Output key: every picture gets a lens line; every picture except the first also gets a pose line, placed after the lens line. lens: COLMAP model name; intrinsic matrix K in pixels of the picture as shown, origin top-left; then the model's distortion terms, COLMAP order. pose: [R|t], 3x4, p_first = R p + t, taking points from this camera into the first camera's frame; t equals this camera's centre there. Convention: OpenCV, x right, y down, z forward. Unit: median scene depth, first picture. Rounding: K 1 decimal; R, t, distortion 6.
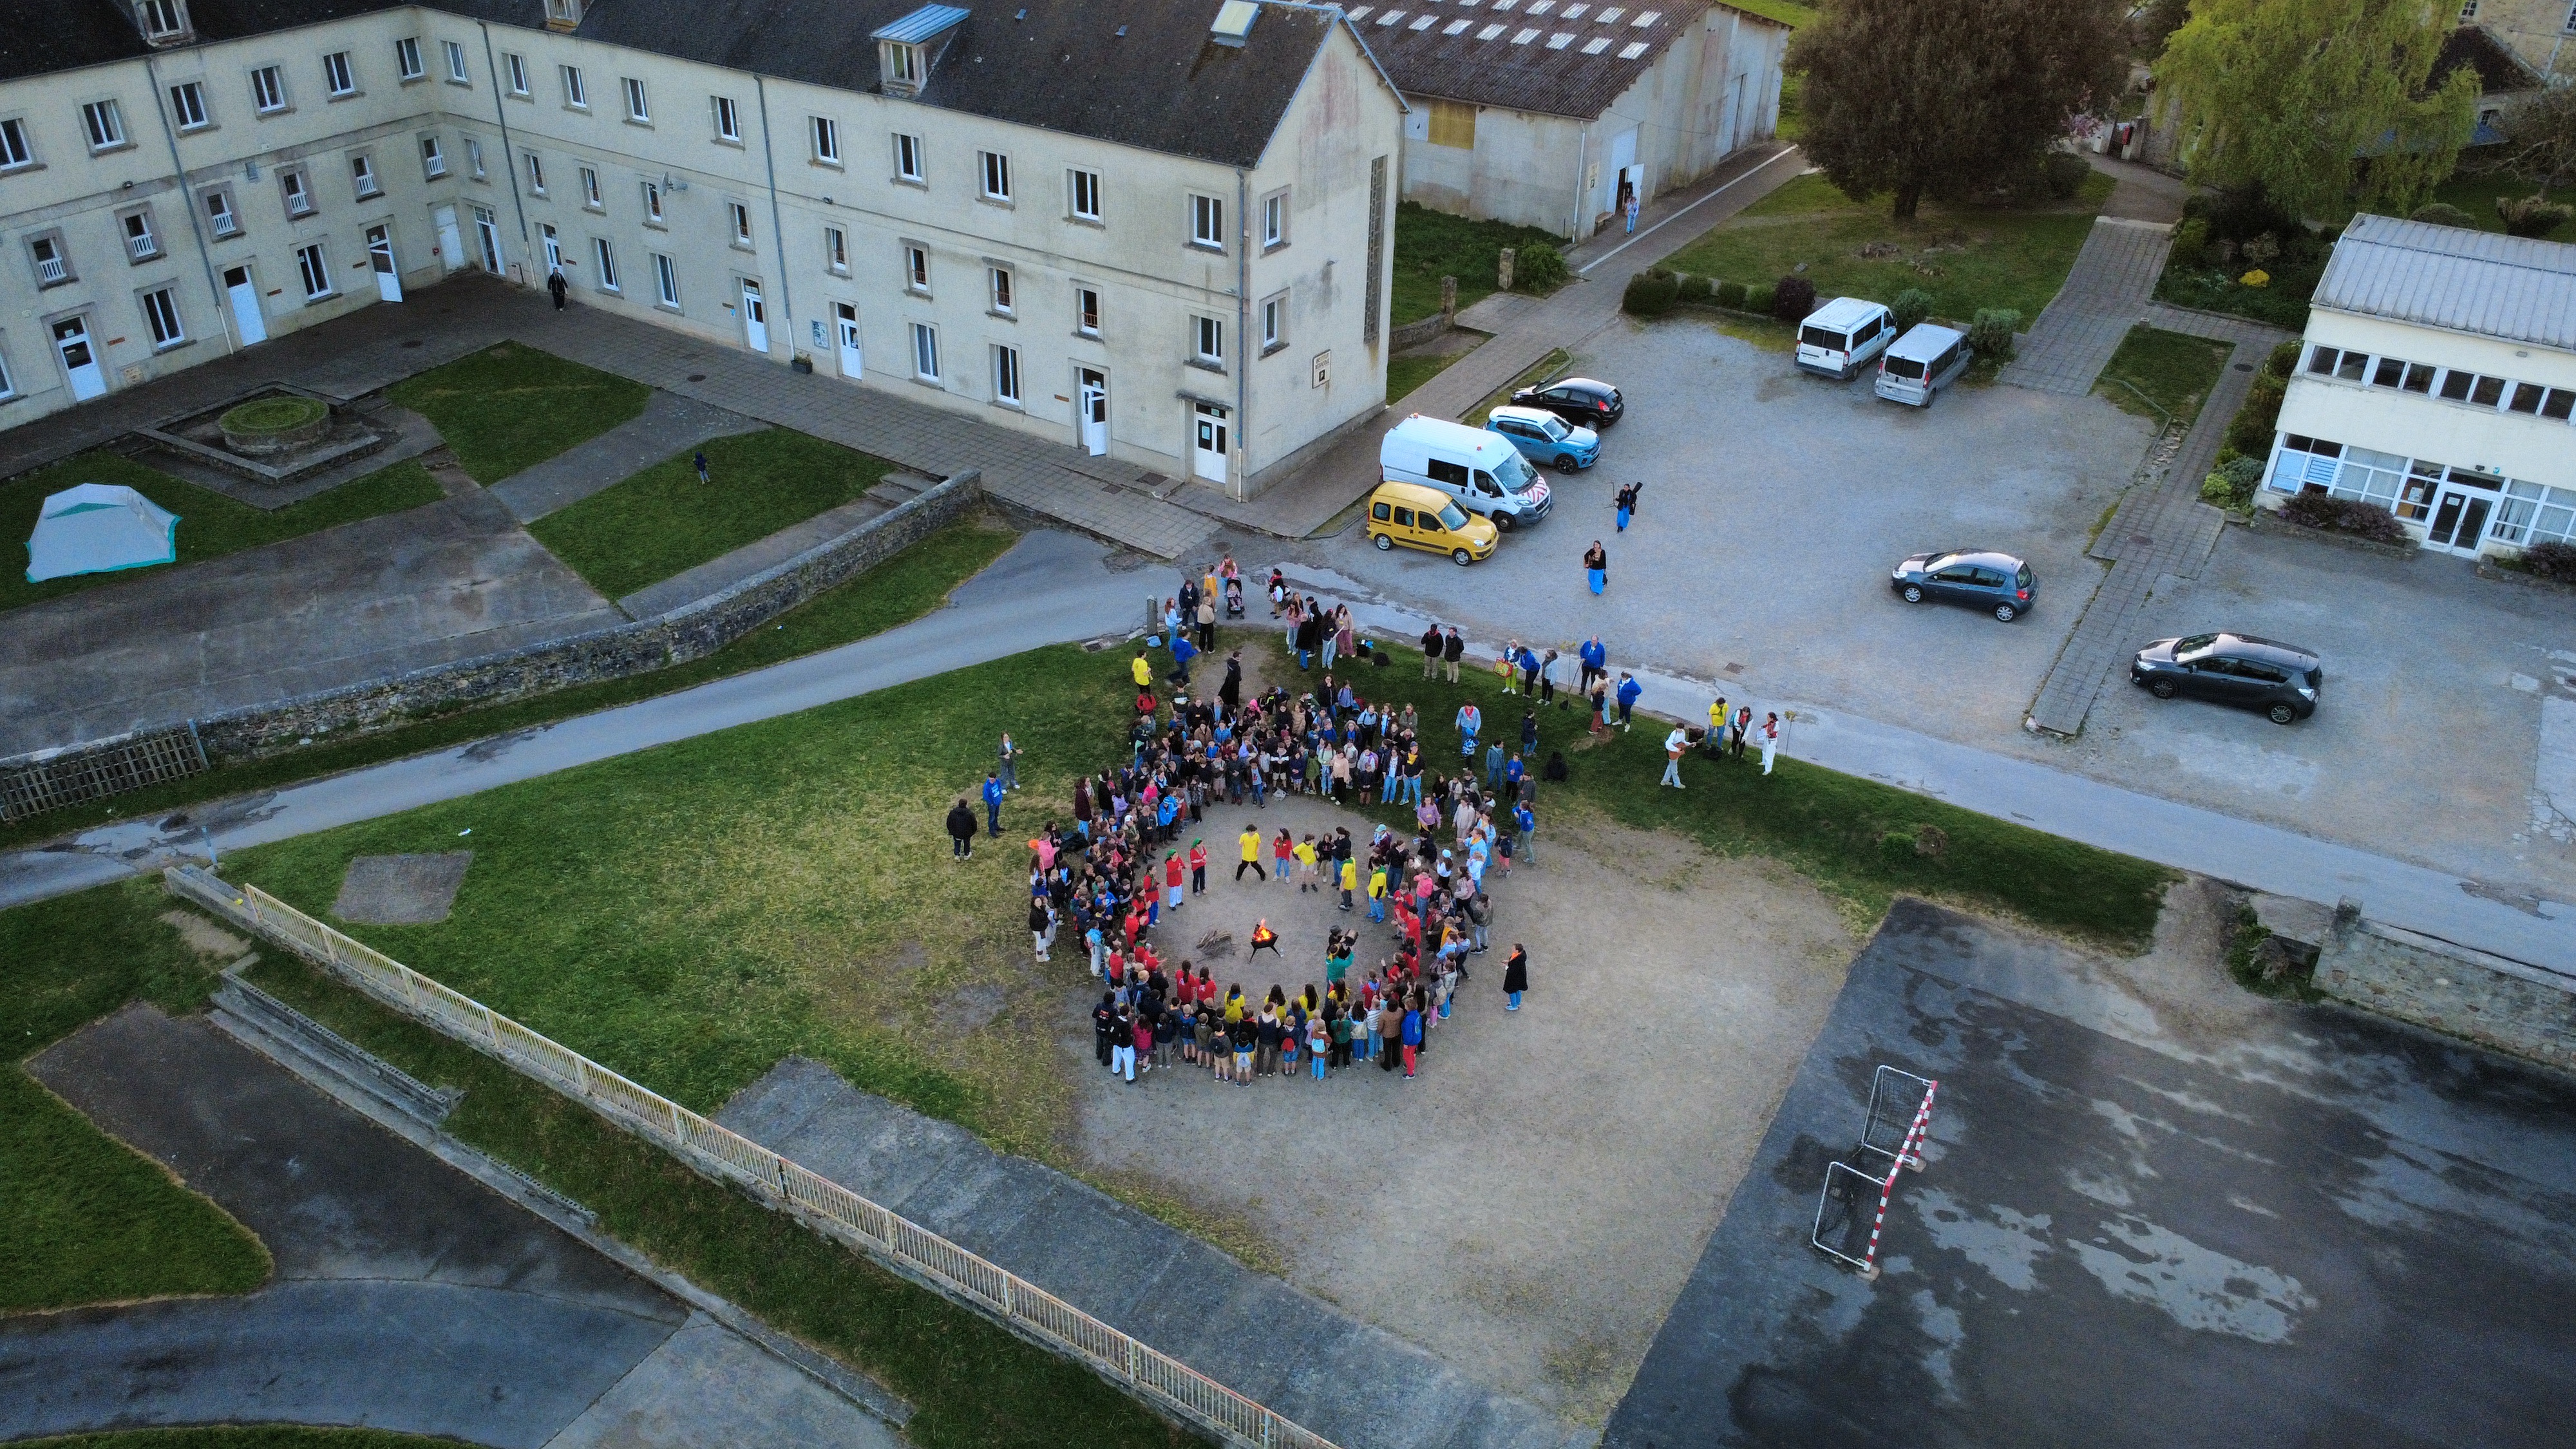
lens RADIAL K [[1871.8, 0, 1288.6], [0, 1871.8, 719.9], [0, 0, 1]] dist [-0.000124, 0.006244]
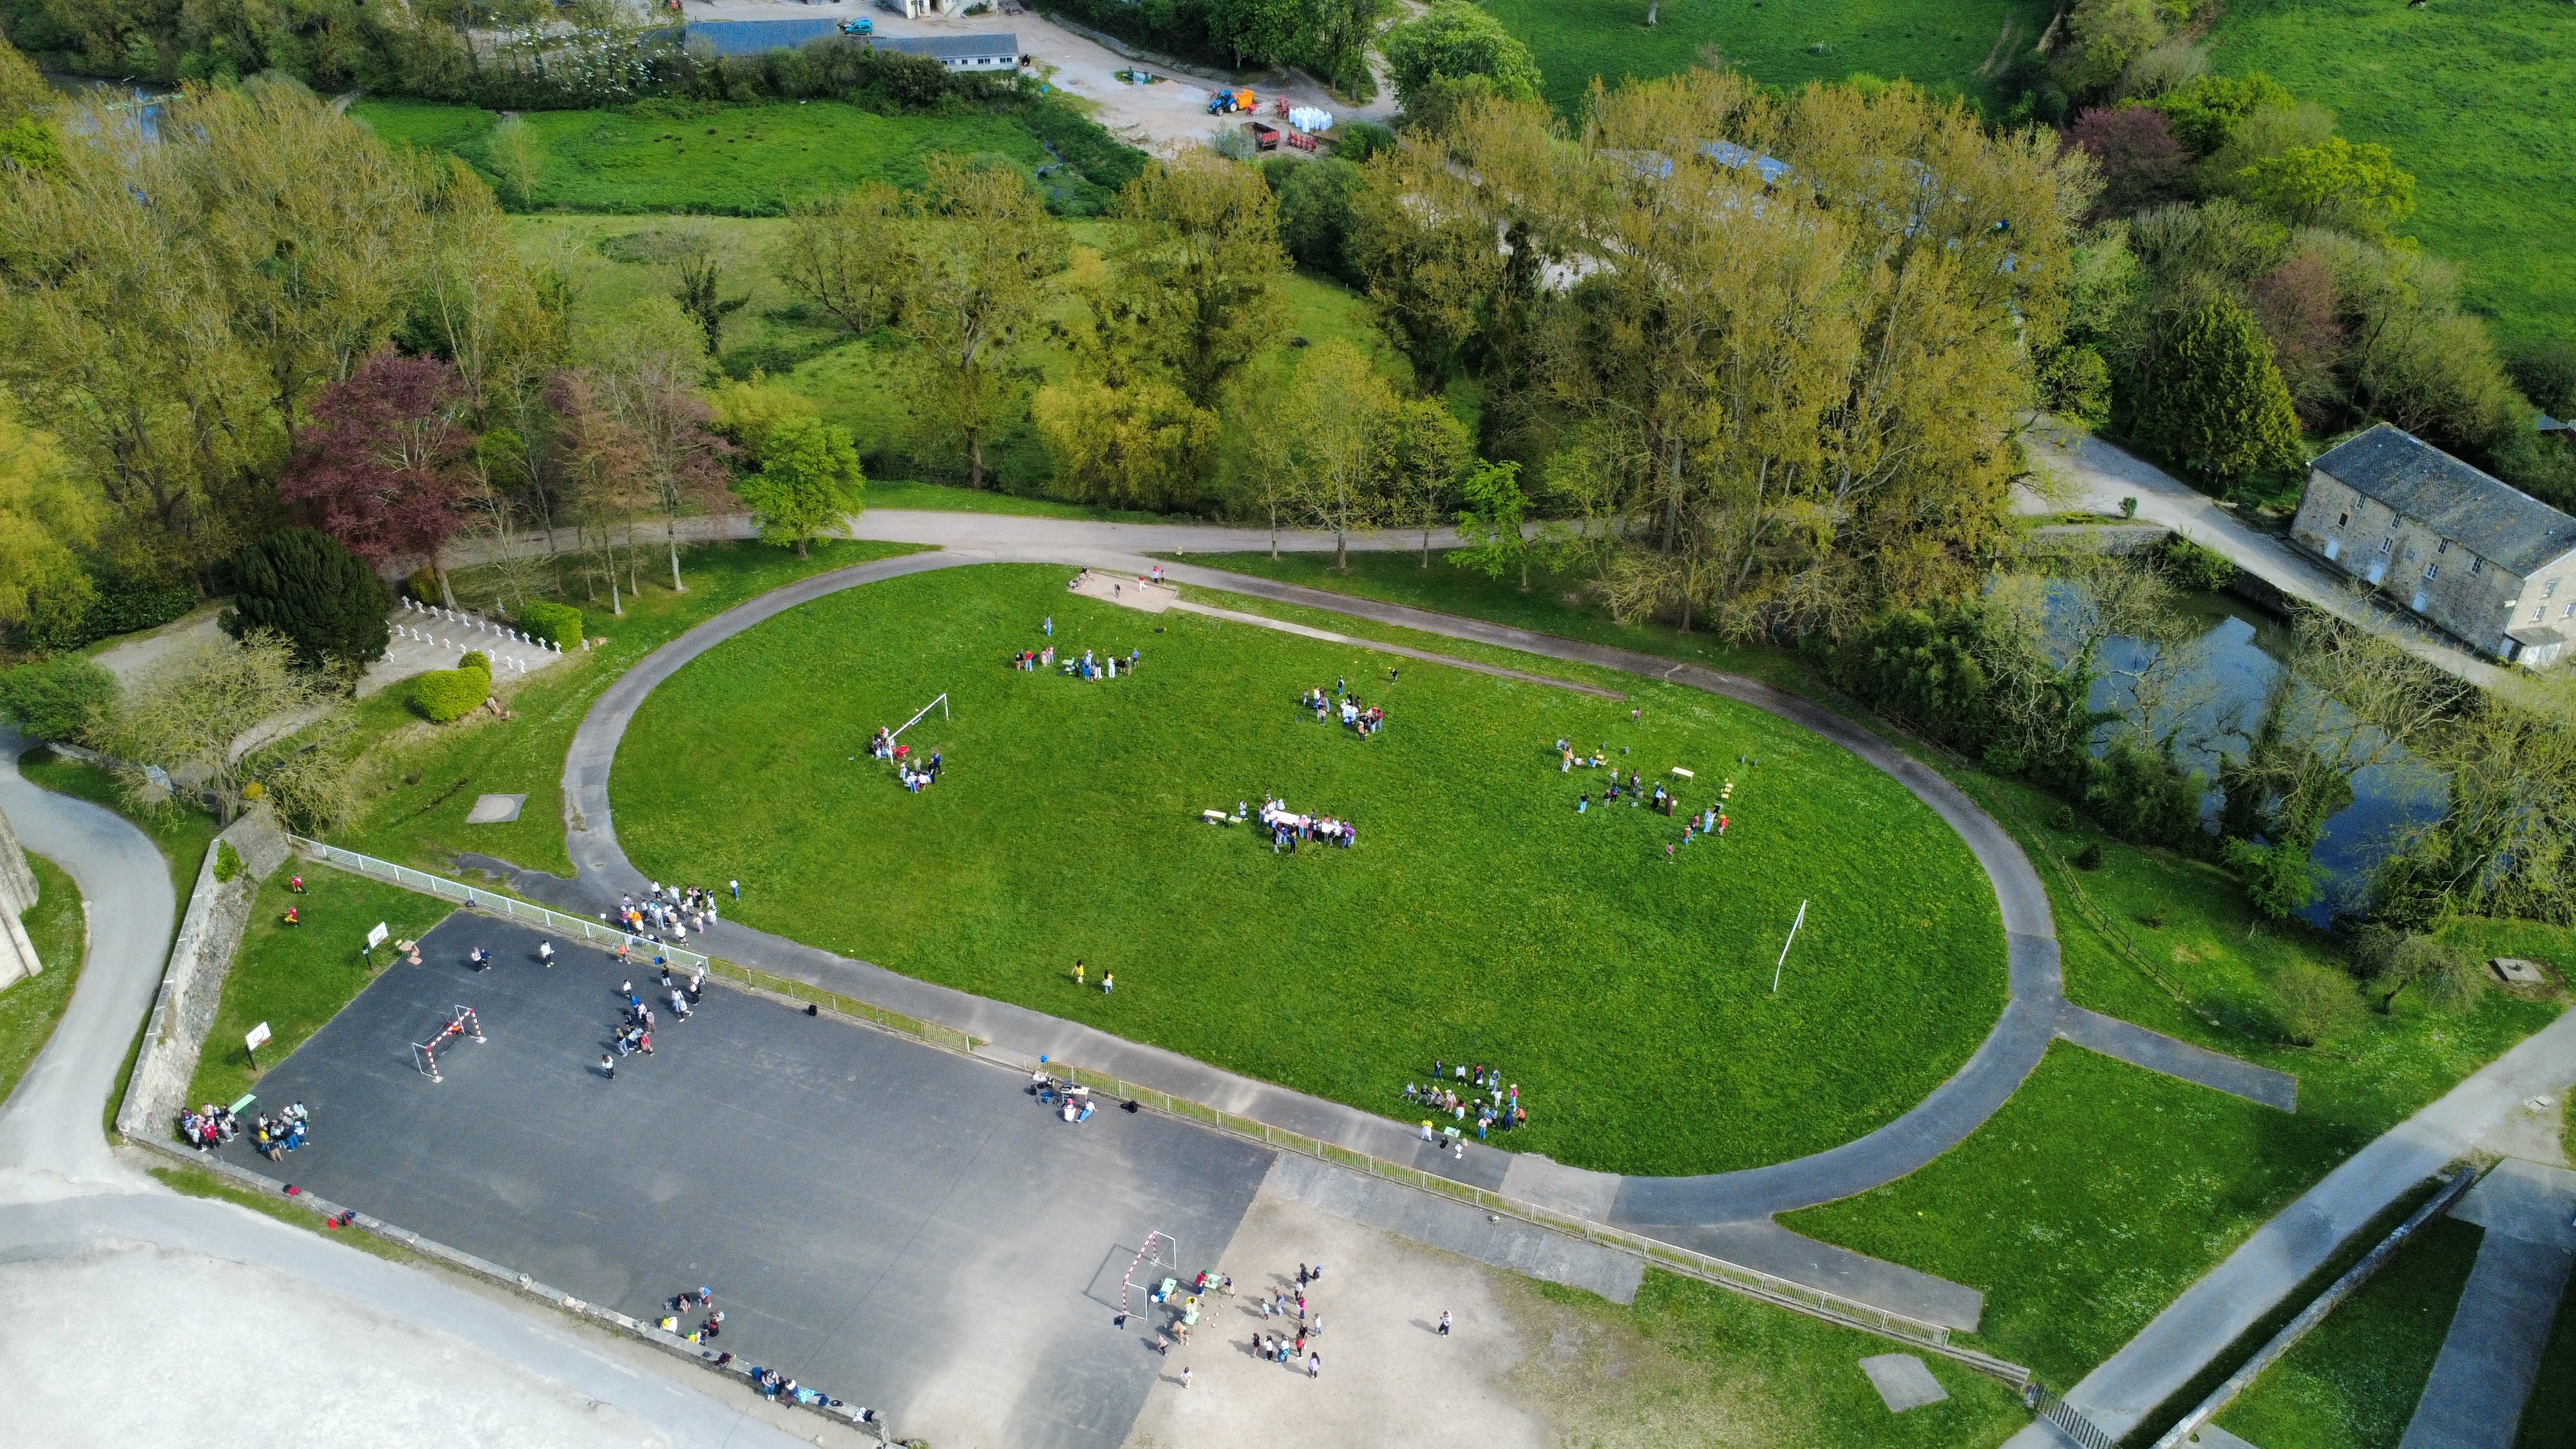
lens RADIAL K [[1871.8, 0, 1284.2], [0, 1871.8, 730.9], [0, 0, 1]] dist [-0.000124, 0.006244]
pose [[-0.985959, 0.068176, -0.152434, 0.290558], [-0.108127, 0.434986, 0.893922, -1.403521], [0.127251, 0.897853, -0.421506, 0.887323]]
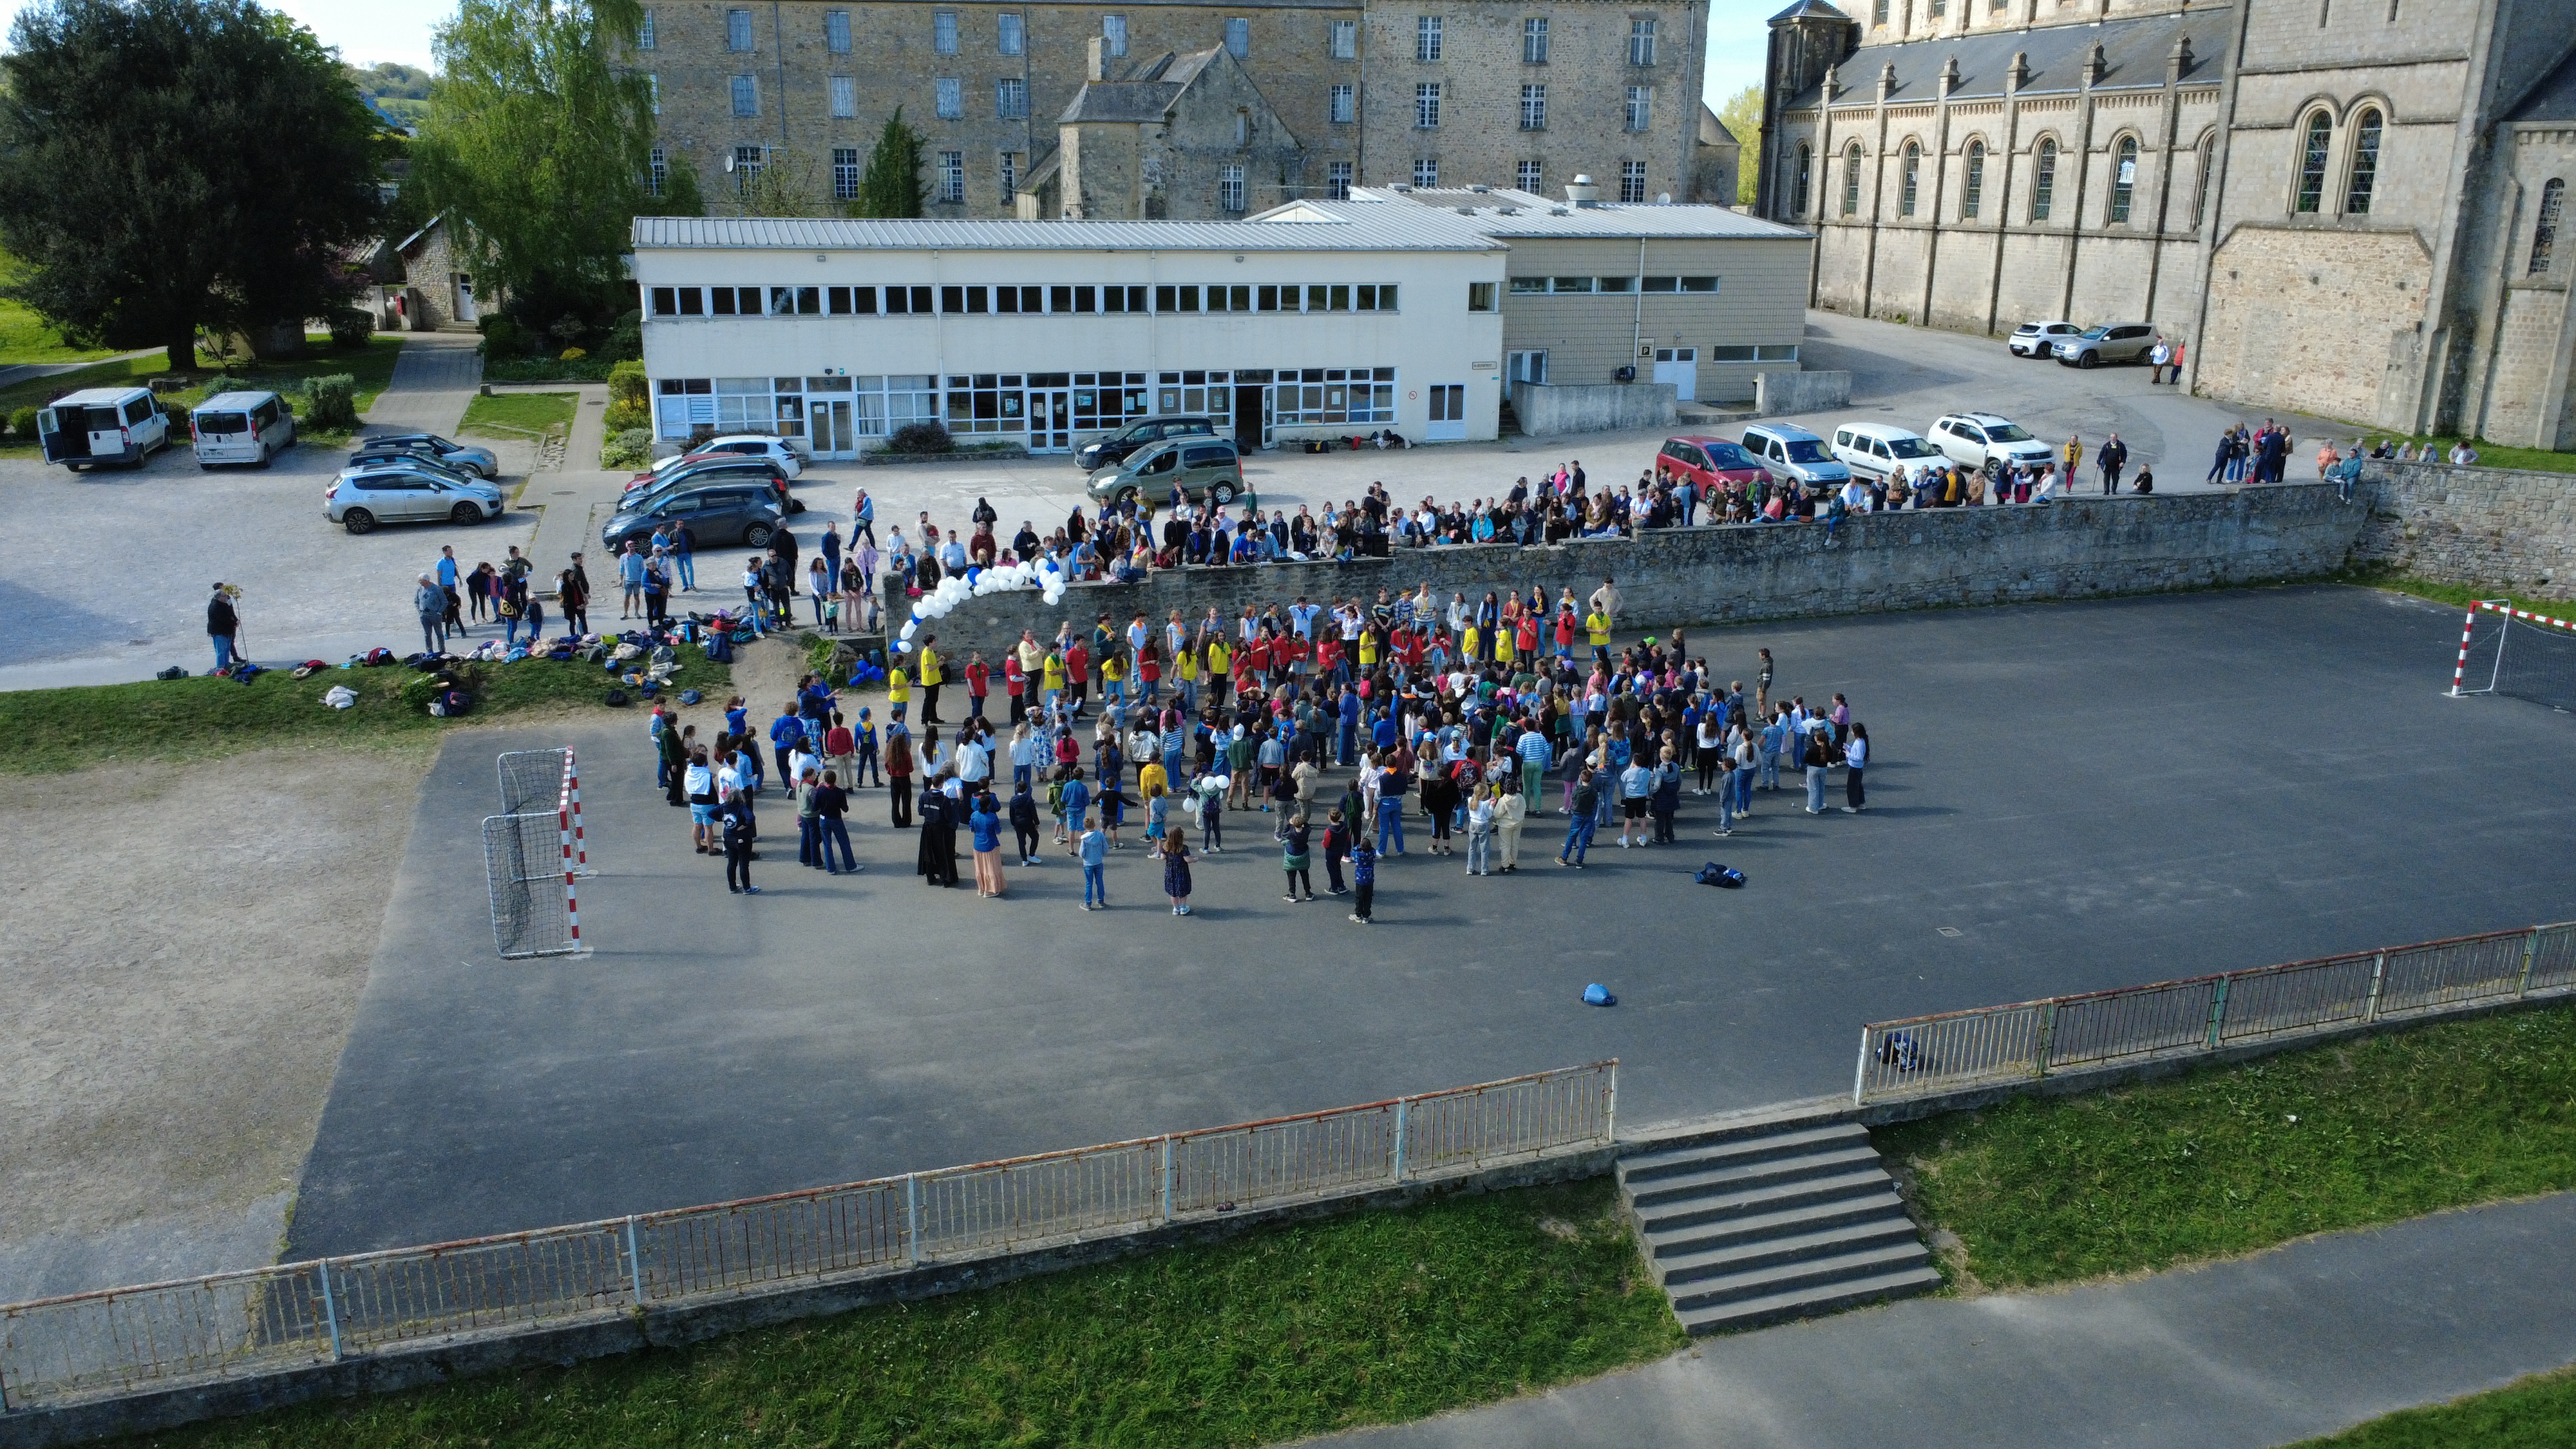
lens RADIAL K [[1871.8, 0, 1289.8], [0, 1871.8, 724.1], [0, 0, 1]] dist [-0.000124, 0.006244]
pose [[0.647636, -0.222800, 0.728648, -0.027657], [0.392676, 0.917116, -0.068589, 0.231749], [-0.652973, 0.330544, 0.681445, 0.151978]]
